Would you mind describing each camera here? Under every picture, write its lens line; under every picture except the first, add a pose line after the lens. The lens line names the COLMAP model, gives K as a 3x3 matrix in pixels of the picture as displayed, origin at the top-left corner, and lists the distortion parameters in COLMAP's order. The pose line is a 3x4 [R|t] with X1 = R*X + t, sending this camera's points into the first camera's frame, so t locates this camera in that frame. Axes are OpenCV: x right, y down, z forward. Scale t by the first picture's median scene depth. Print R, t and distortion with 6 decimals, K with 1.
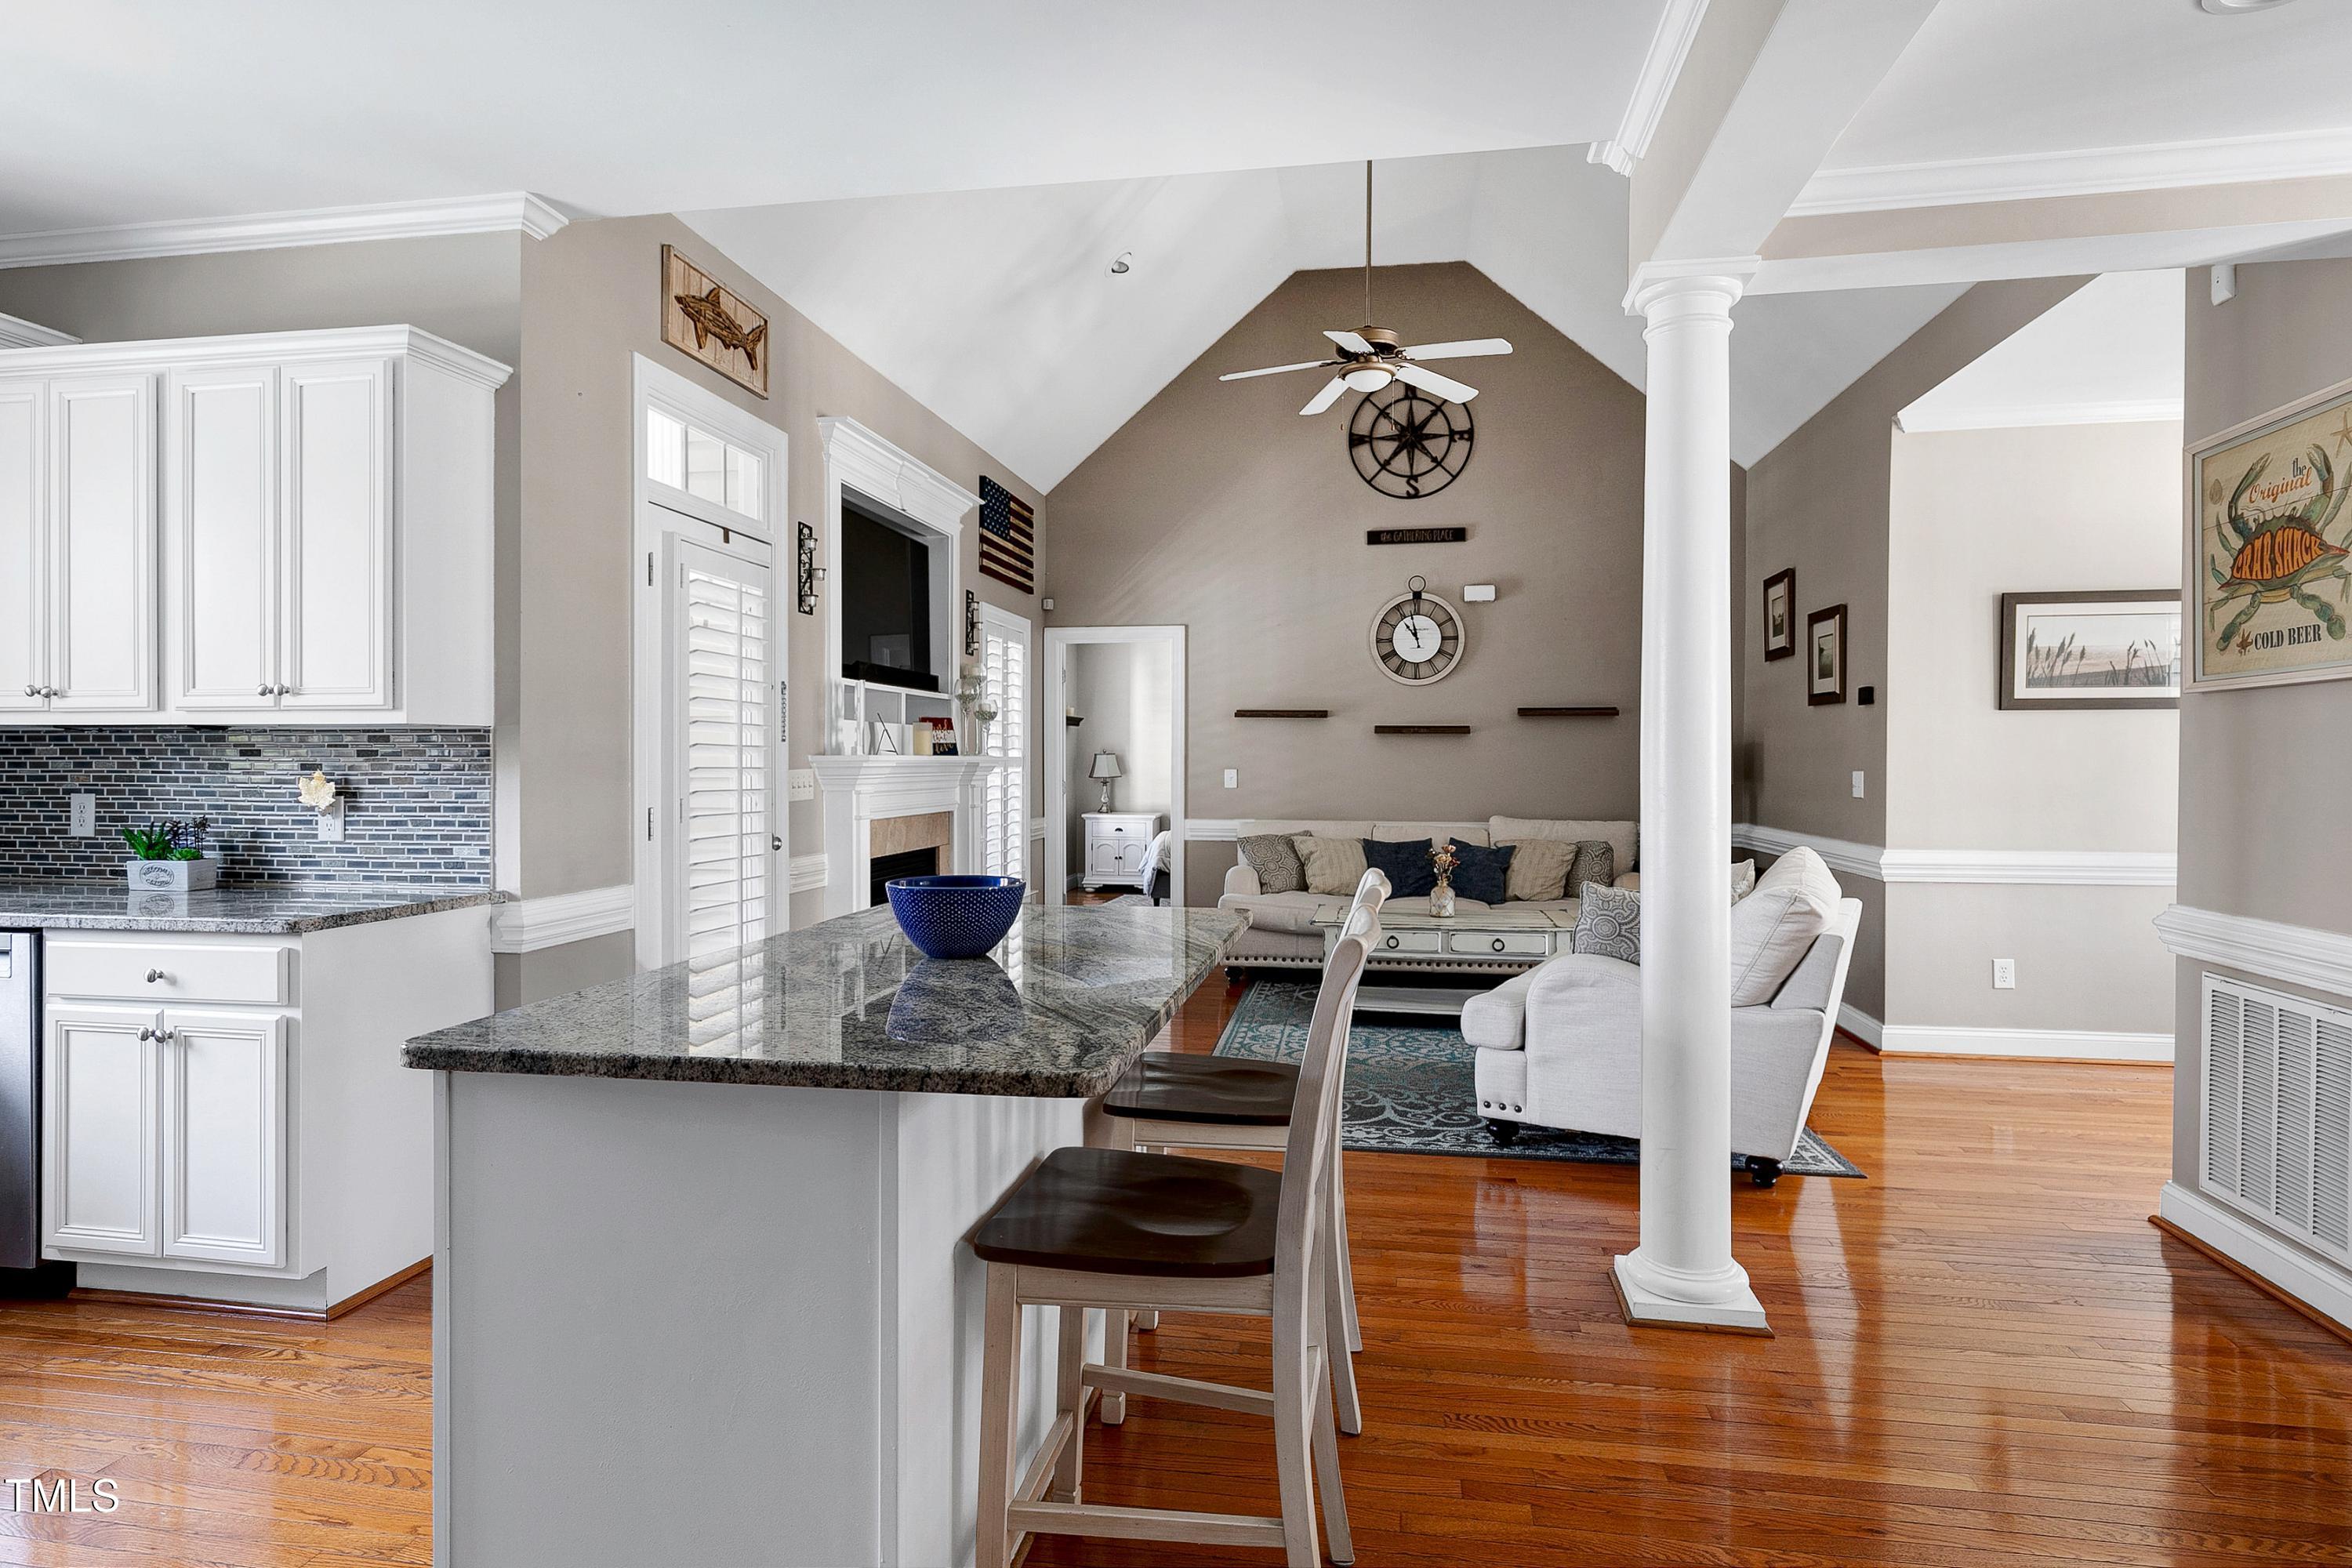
lens RADIAL K [[1256.9, 0, 1169.4], [0, 1256.9, 773.4], [0, 0, 1]] dist [0.000806, 0.001071]
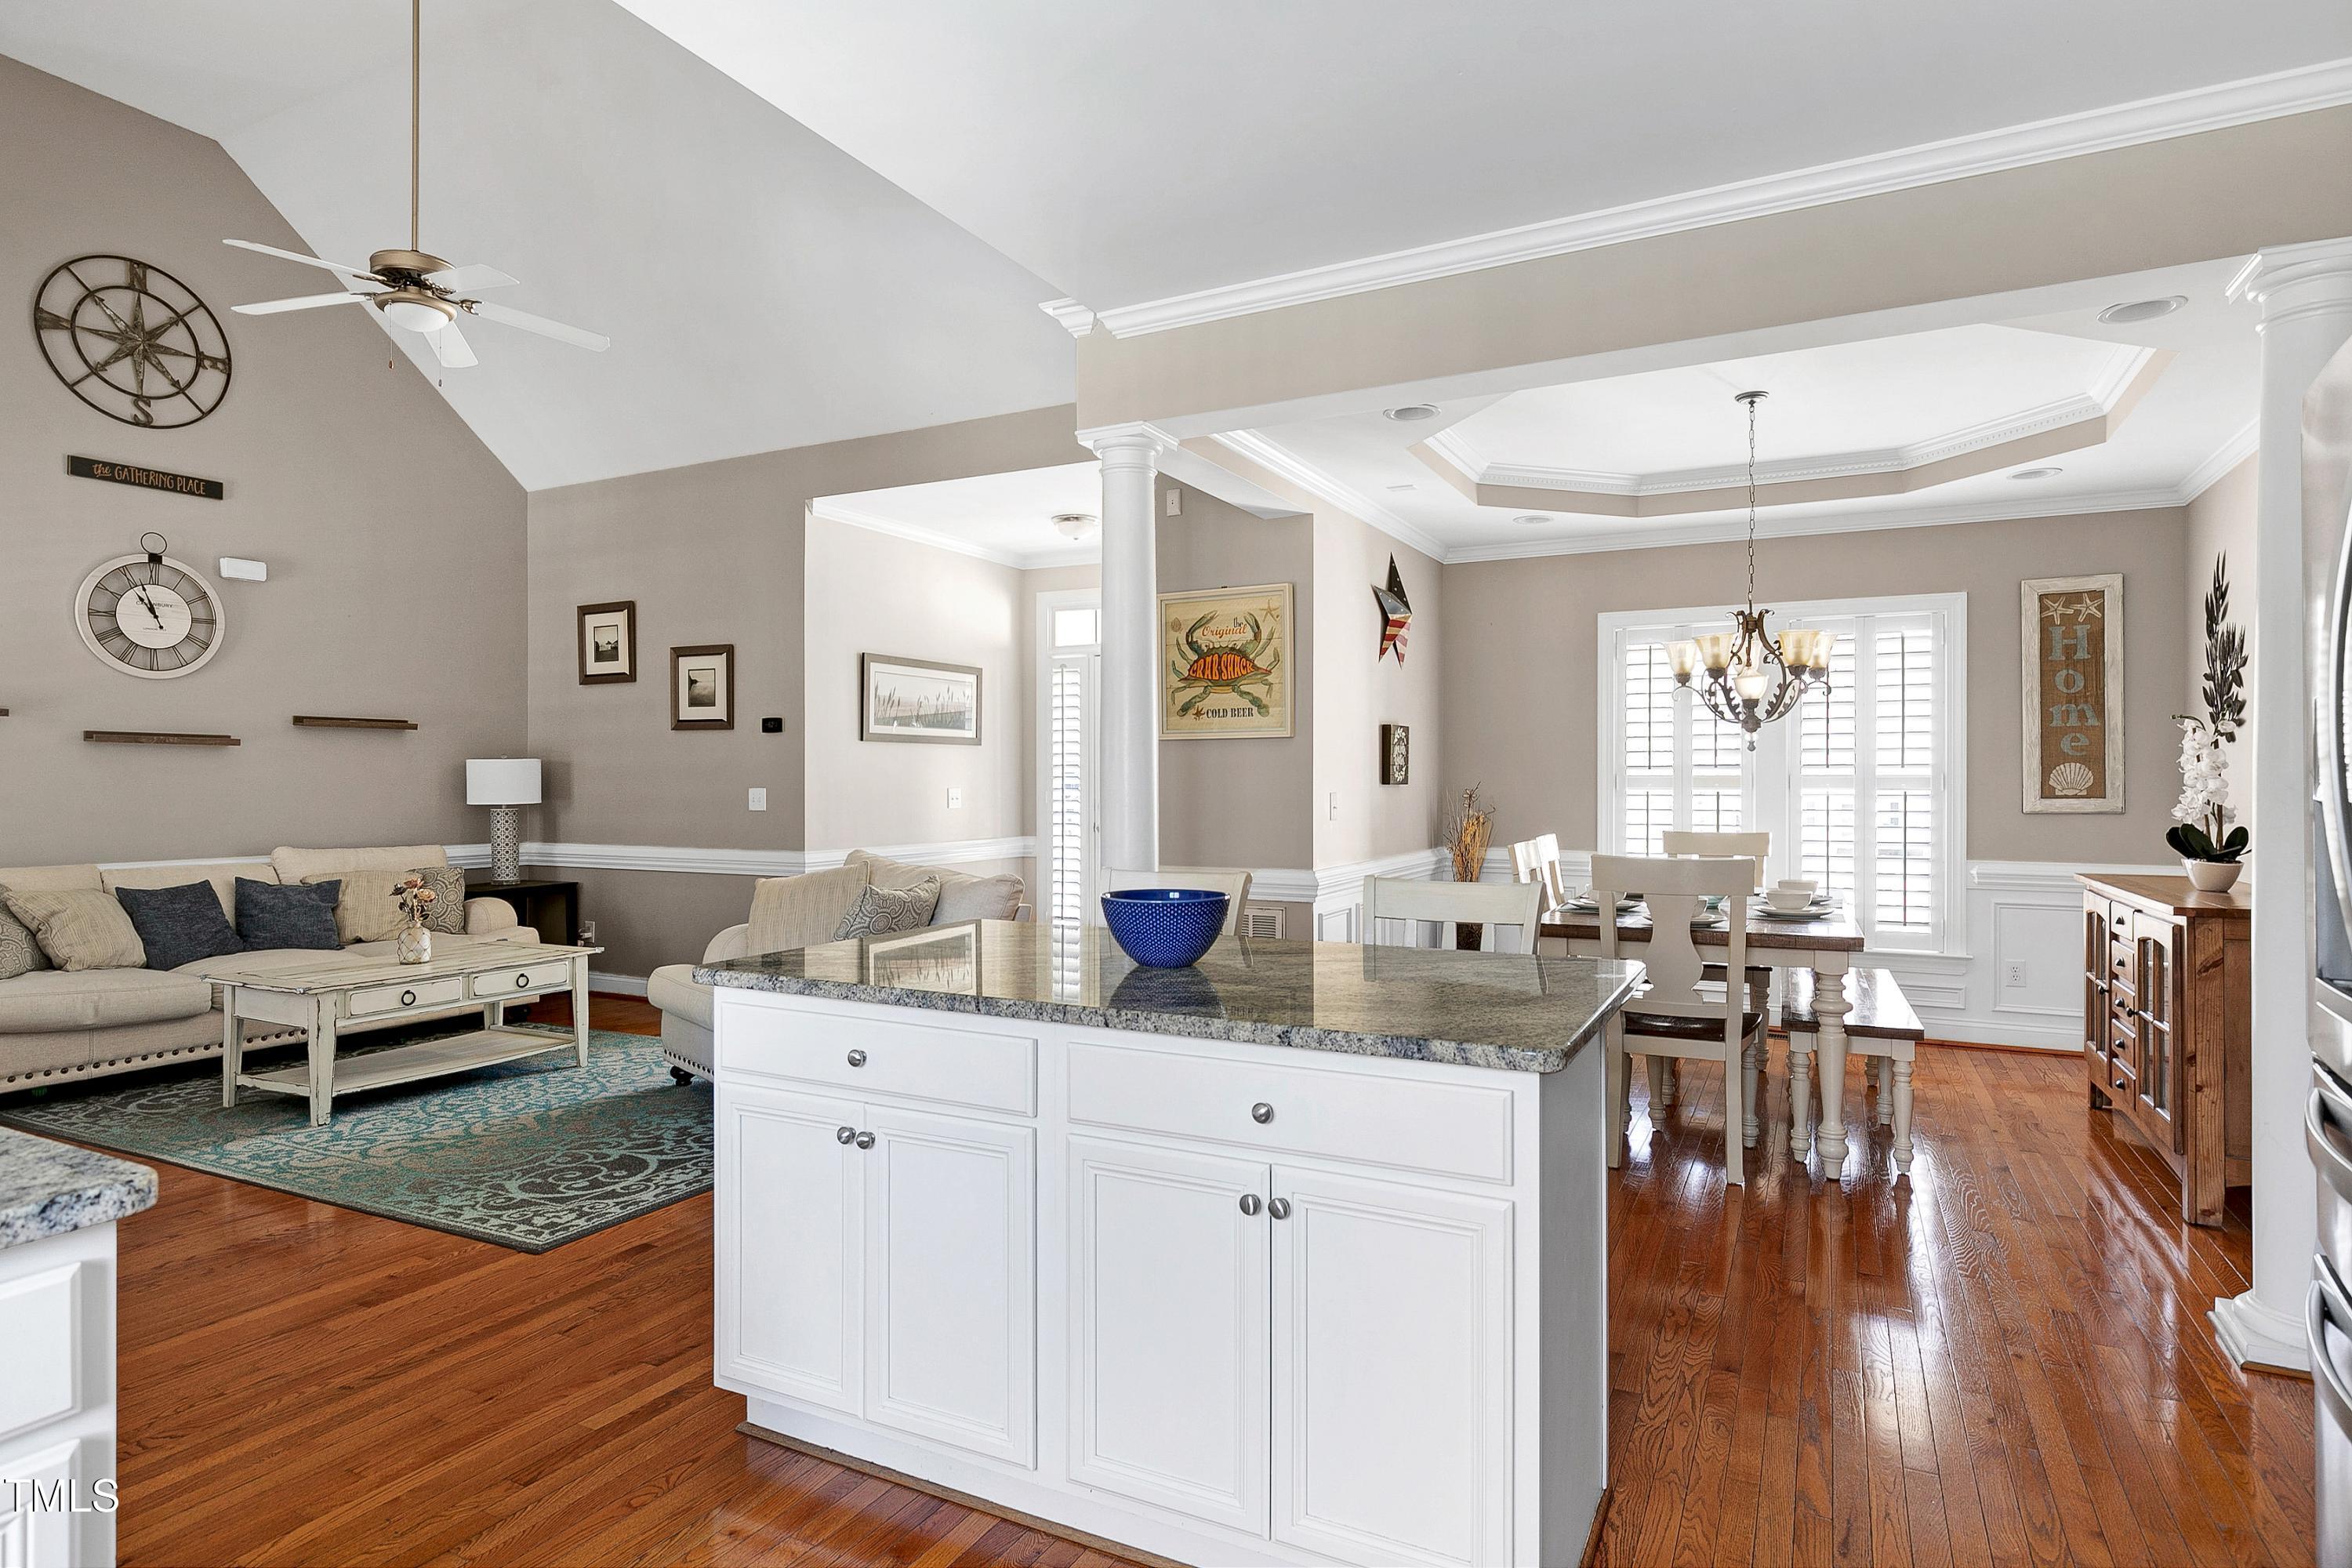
lens RADIAL K [[1256.9, 0, 1174.4], [0, 1256.9, 793.5], [0, 0, 1]] dist [0.000806, 0.001071]
pose [[0.297062, -0.010567, 0.954800, -0.368691], [0.009614, 0.999921, 0.008075, -0.001900], [-0.954810, 0.006781, 0.297141, 0.214607]]
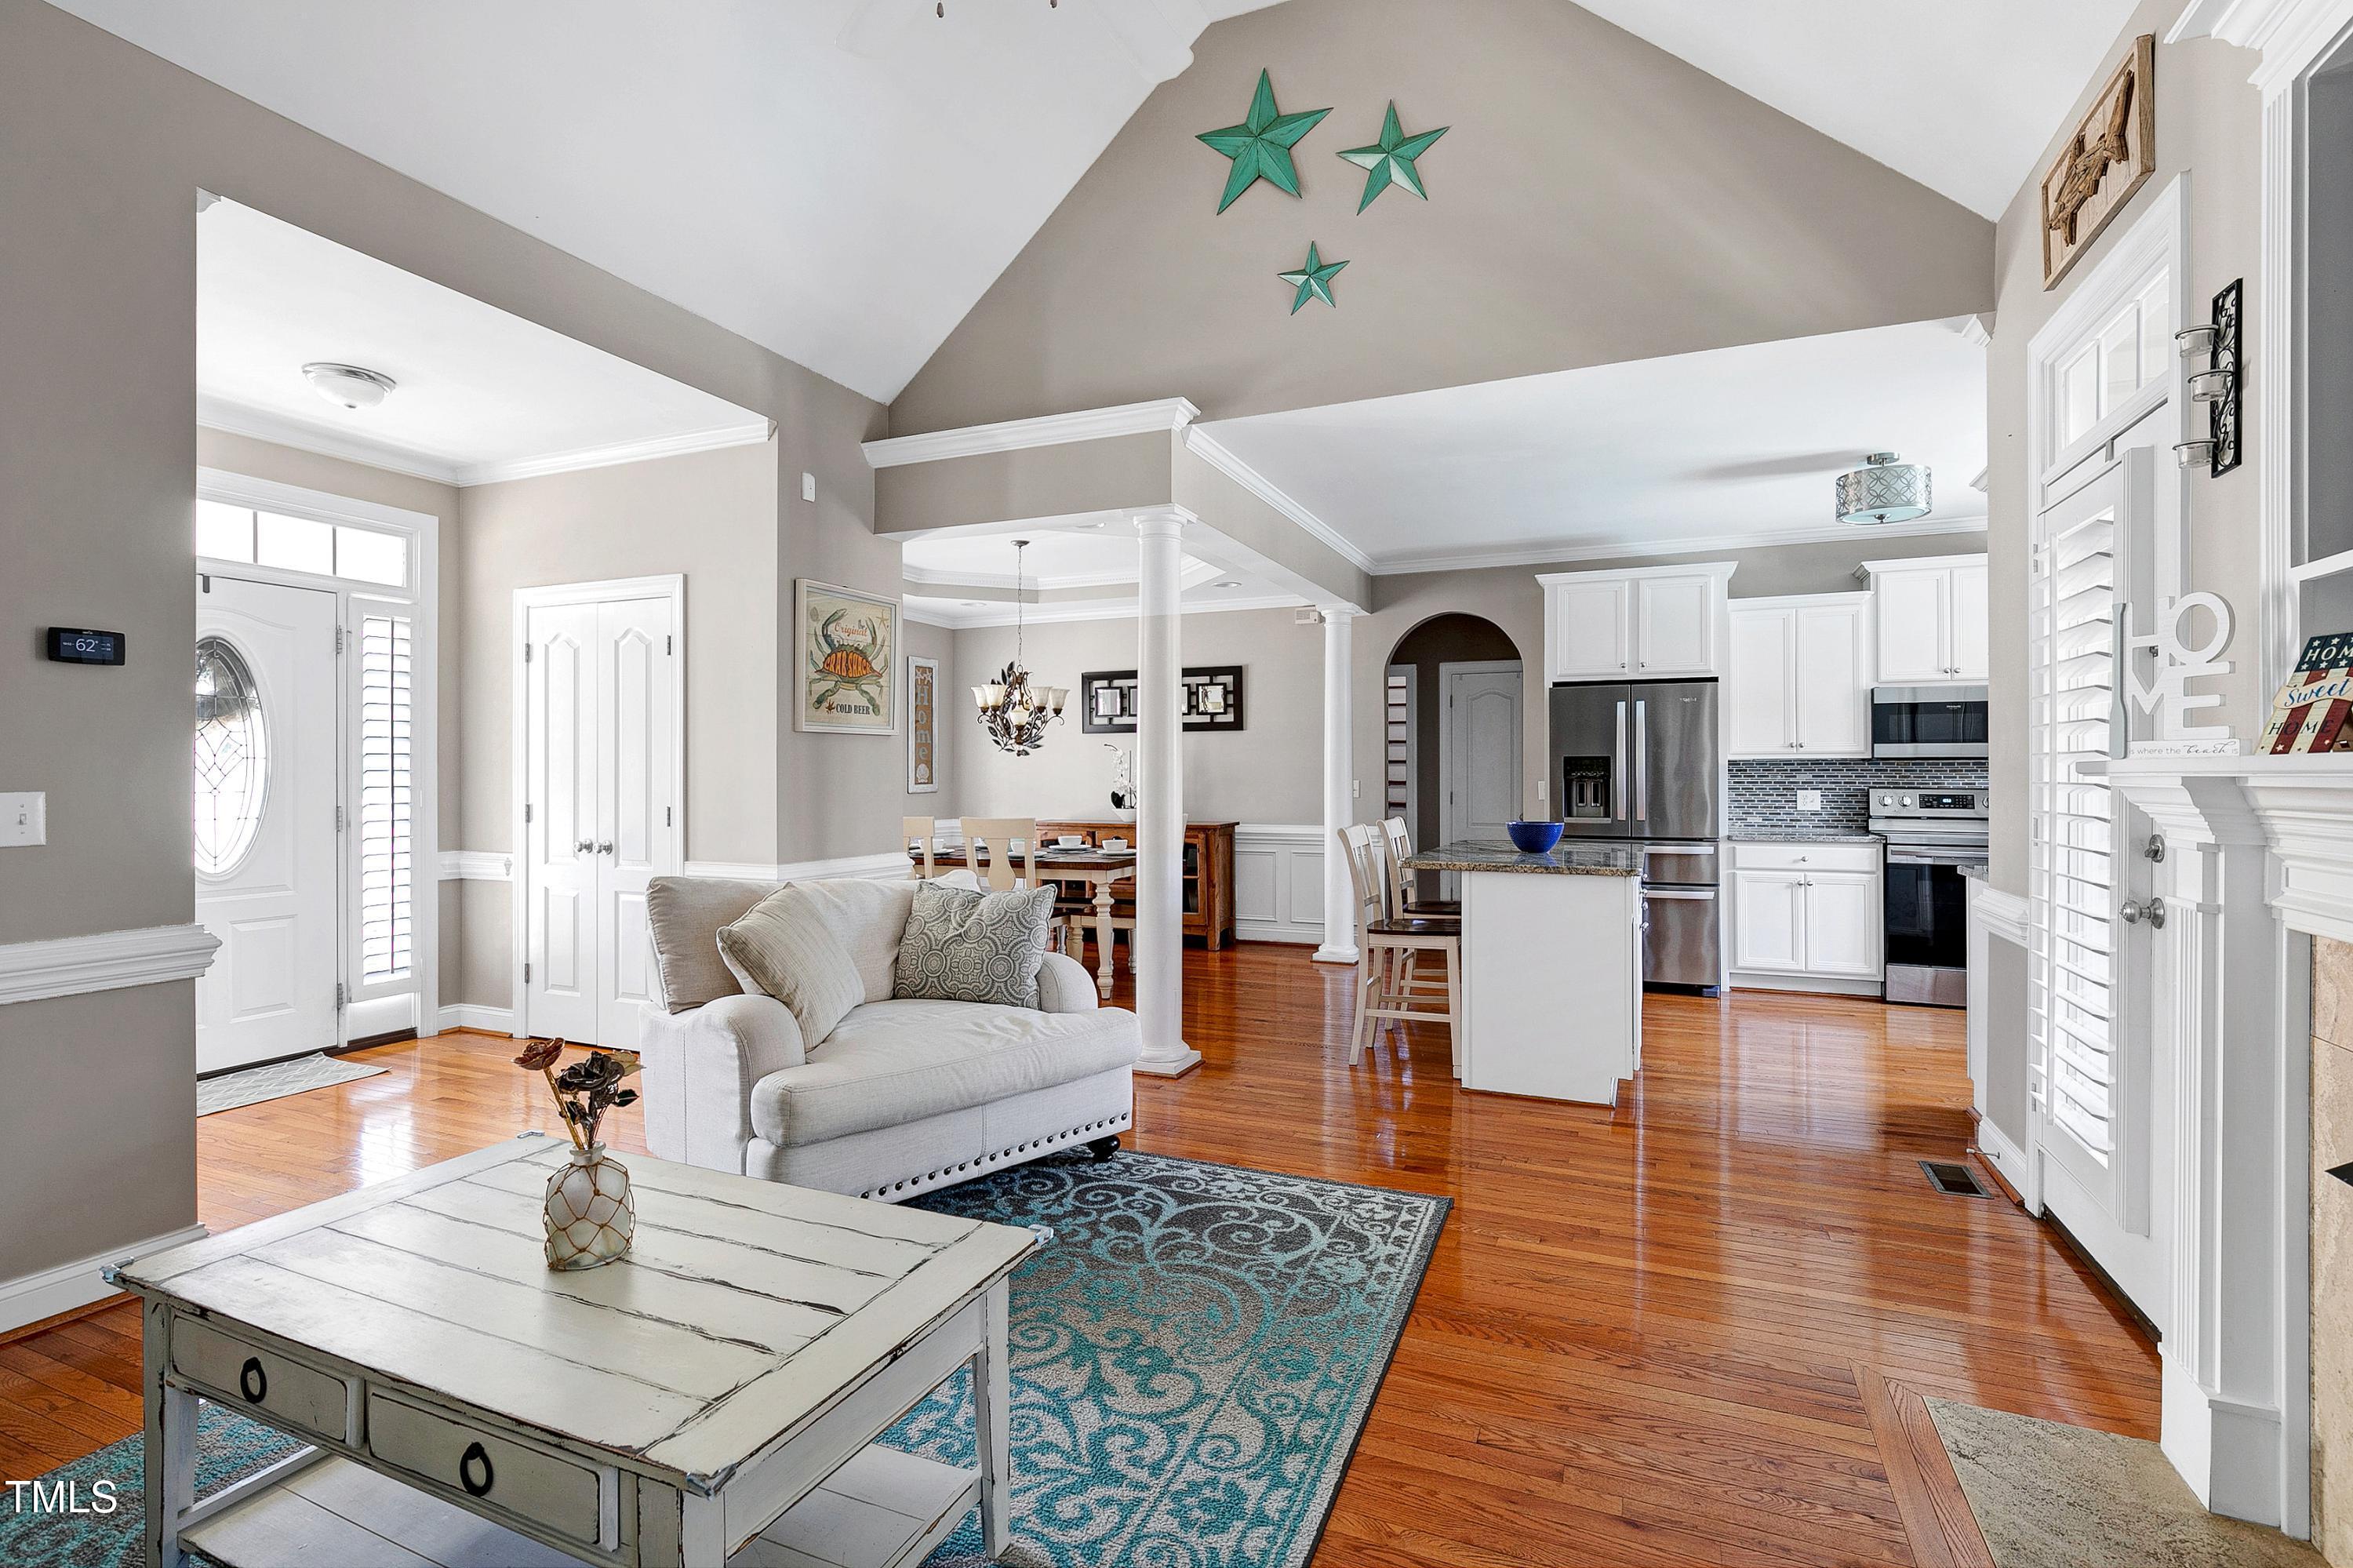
lens RADIAL K [[1106.9, 0, 1171.3], [0, 1106.9, 777.8], [0, 0, 1]] dist [0.006212, -0.000476]
pose [[-0.973021, -0.000516, 0.230716, 0.007039], [0.002582, 0.999911, 0.013124, -0.009480], [-0.230702, 0.013365, -0.972933, 1.036861]]
